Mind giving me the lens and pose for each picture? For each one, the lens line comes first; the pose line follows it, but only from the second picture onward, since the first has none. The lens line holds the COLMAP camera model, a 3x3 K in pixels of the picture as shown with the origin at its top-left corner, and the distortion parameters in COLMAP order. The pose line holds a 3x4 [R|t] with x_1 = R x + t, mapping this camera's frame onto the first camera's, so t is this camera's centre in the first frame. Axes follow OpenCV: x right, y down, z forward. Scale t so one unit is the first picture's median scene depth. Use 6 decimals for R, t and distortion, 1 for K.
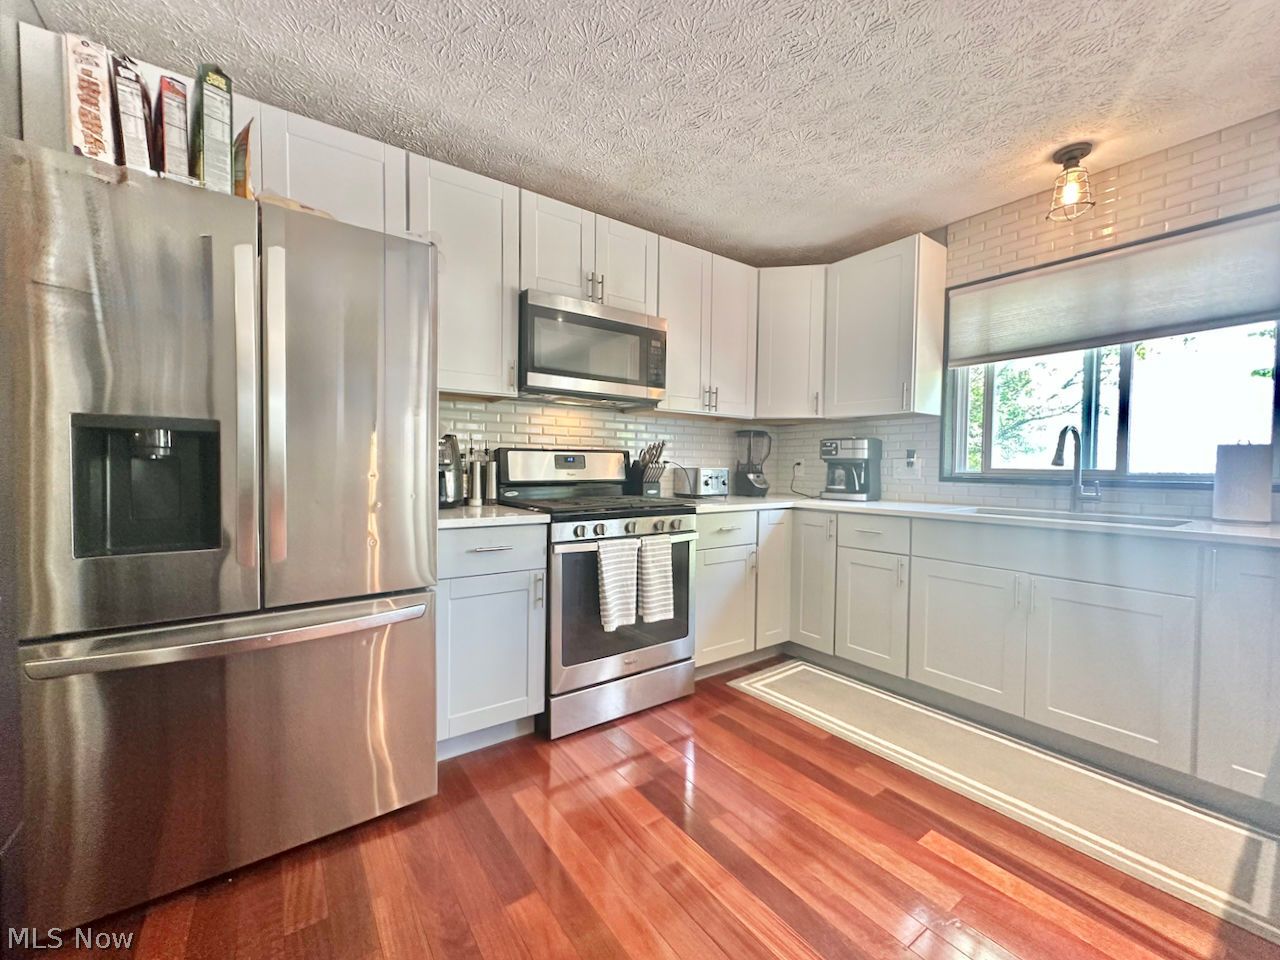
lens RADIAL K [[513.4, 0, 639.9], [0, 513.4, 480.6], [0, 0, 1]] dist [-0.001895, 0.000872]
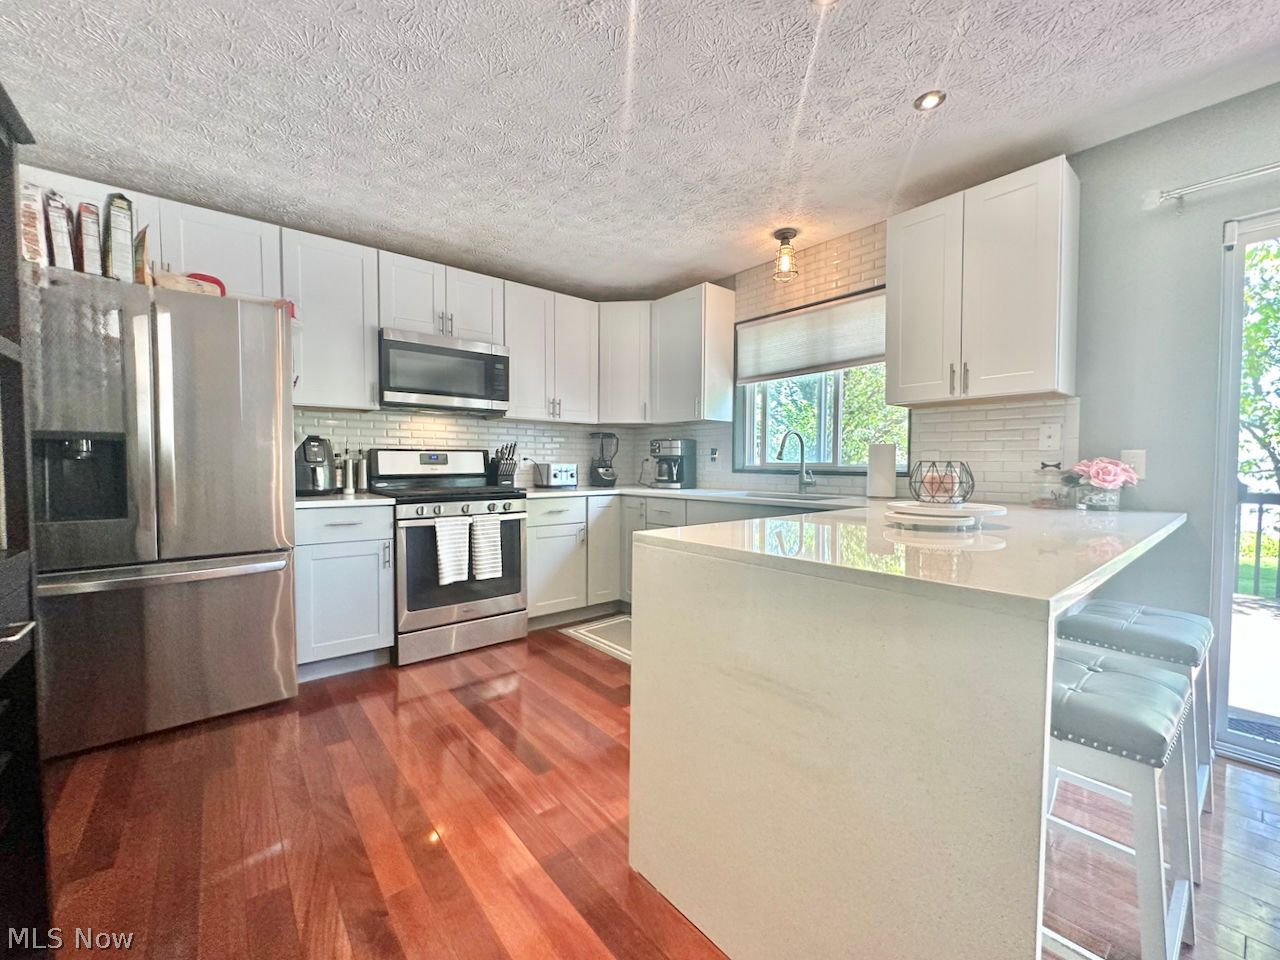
lens RADIAL K [[513.4, 0, 638.1], [0, 513.4, 481.2], [0, 0, 1]] dist [-0.001895, 0.000872]
pose [[0.997896, -0.009019, 0.064198, 0.334012], [0.008579, 0.999938, 0.007129, 0.014640], [-0.064258, -0.006563, 0.997912, -0.343000]]
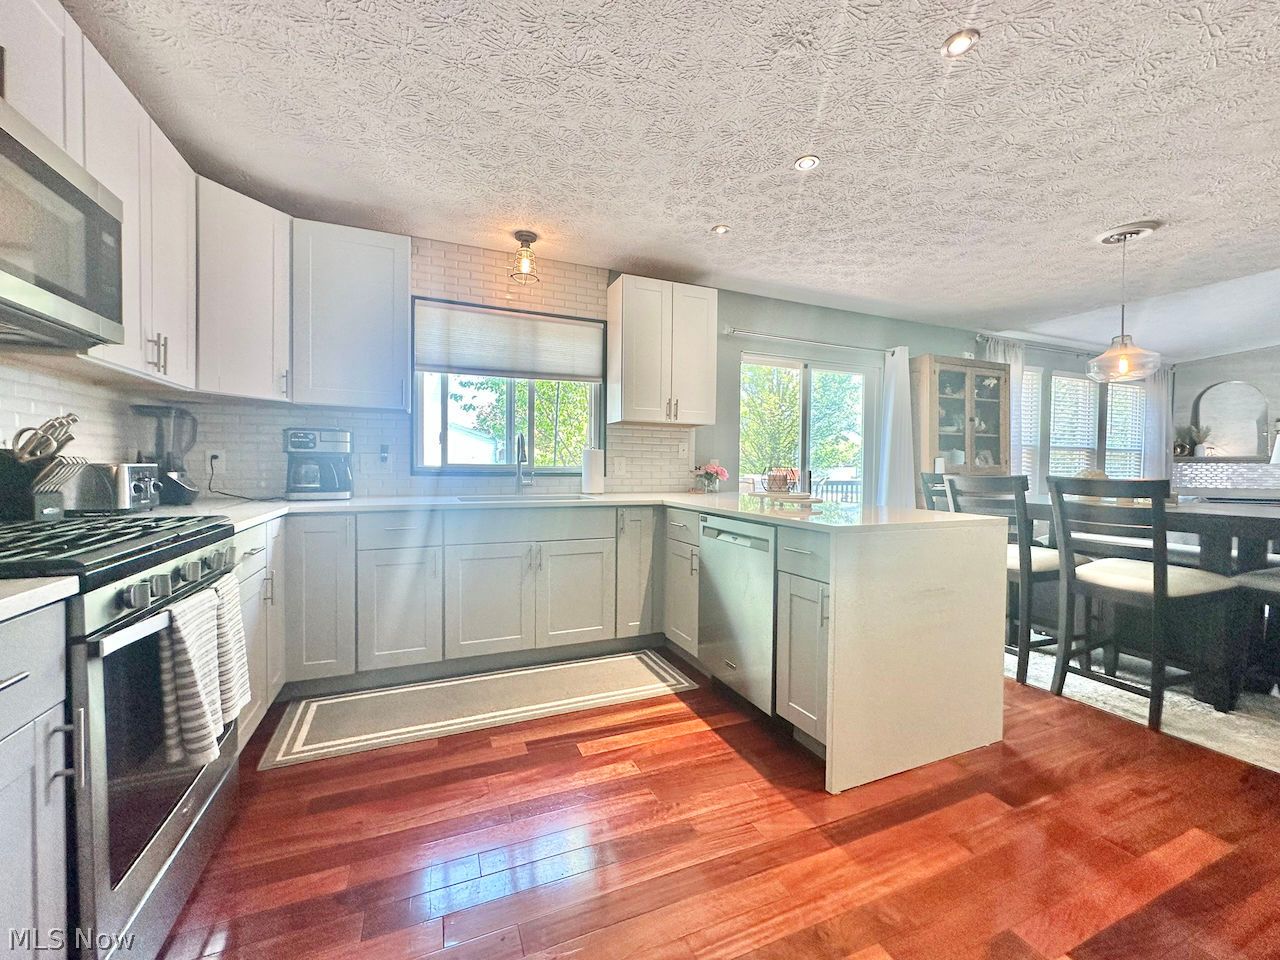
lens RADIAL K [[513.4, 0, 636.1], [0, 513.4, 481.7], [0, 0, 1]] dist [-0.001895, 0.000872]
pose [[0.228124, -0.039938, 0.972813, -0.441466], [0.018679, 0.999154, 0.036639, -0.020512], [-0.973453, 0.009813, 0.228677, 0.378648]]
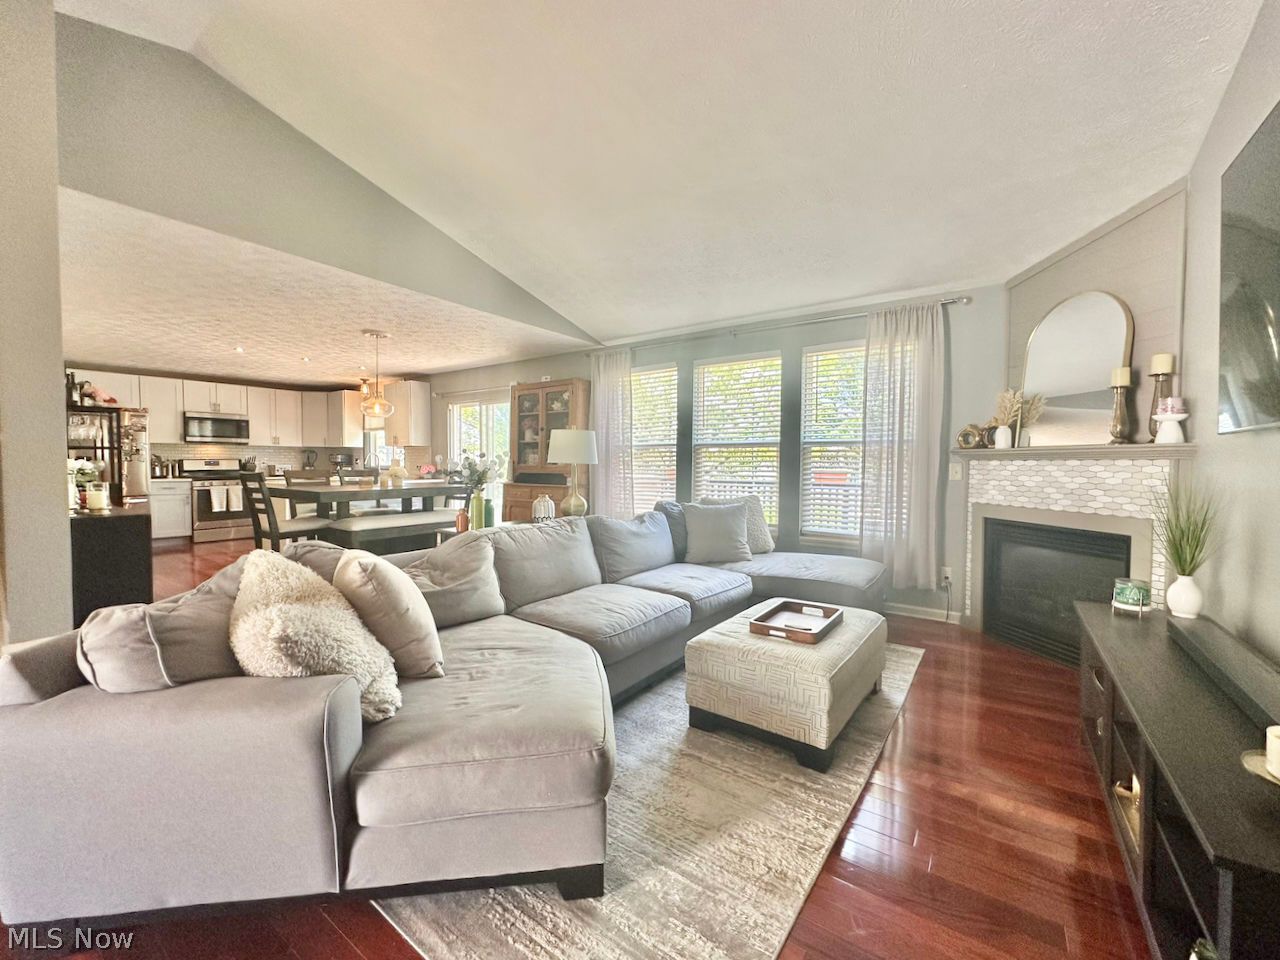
lens RADIAL K [[513.4, 0, 636.8], [0, 513.4, 480.2], [0, 0, 1]] dist [-0.001895, 0.000872]
pose [[0.946039, -0.016338, 0.323641, 1.422489], [0.013034, 0.999838, 0.012373, 0.063629], [-0.323790, -0.007487, 0.946099, -3.004704]]
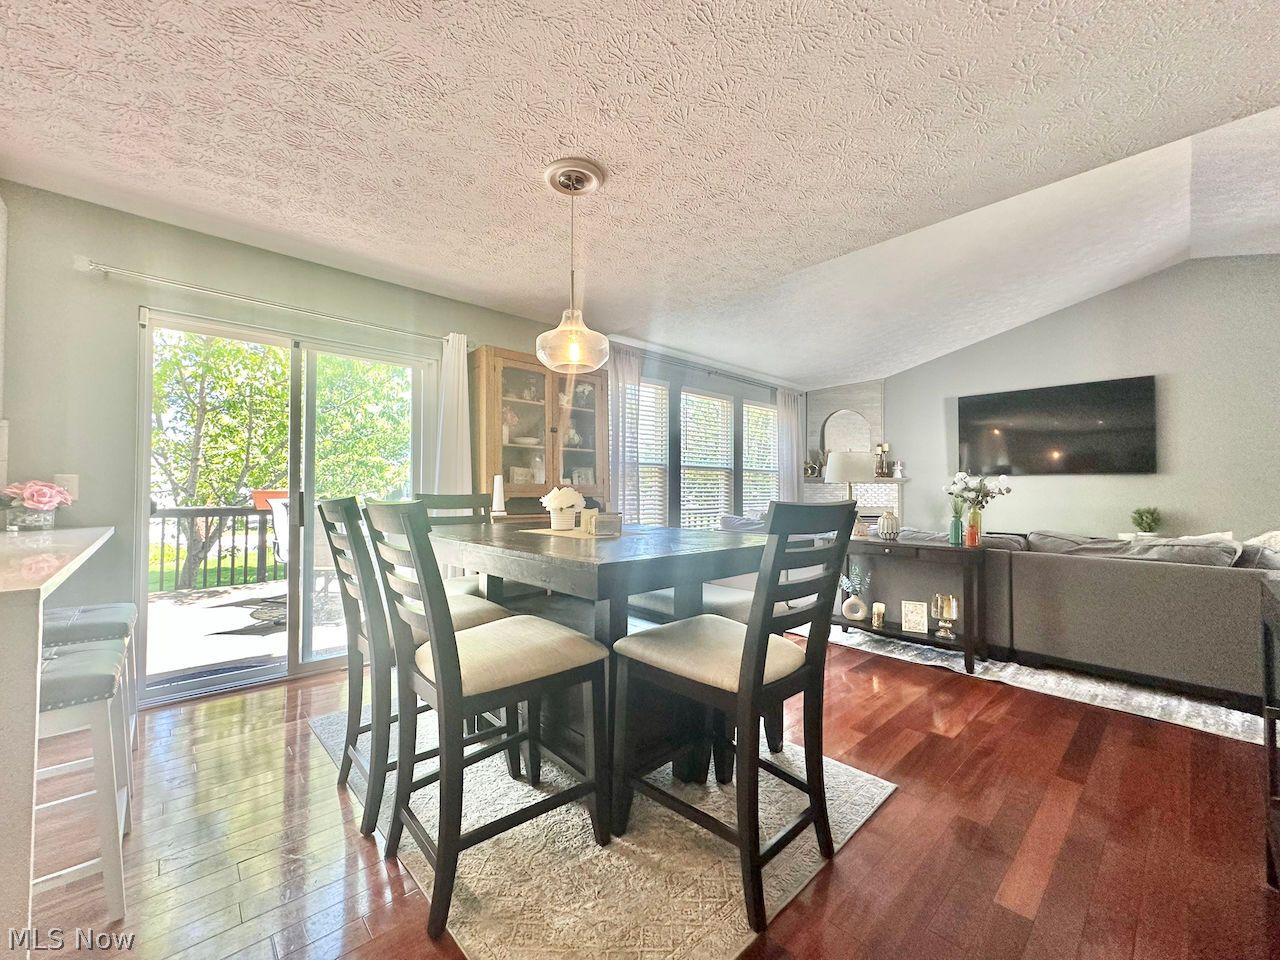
lens RADIAL K [[513.4, 0, 641.9], [0, 513.4, 480.6], [0, 0, 1]] dist [-0.001895, 0.000872]
pose [[-0.127108, 0.006834, 0.991865, 0.108063], [0.019443, 0.999801, -0.004397, 0.012538], [-0.991698, 0.018726, -0.127216, -0.499429]]
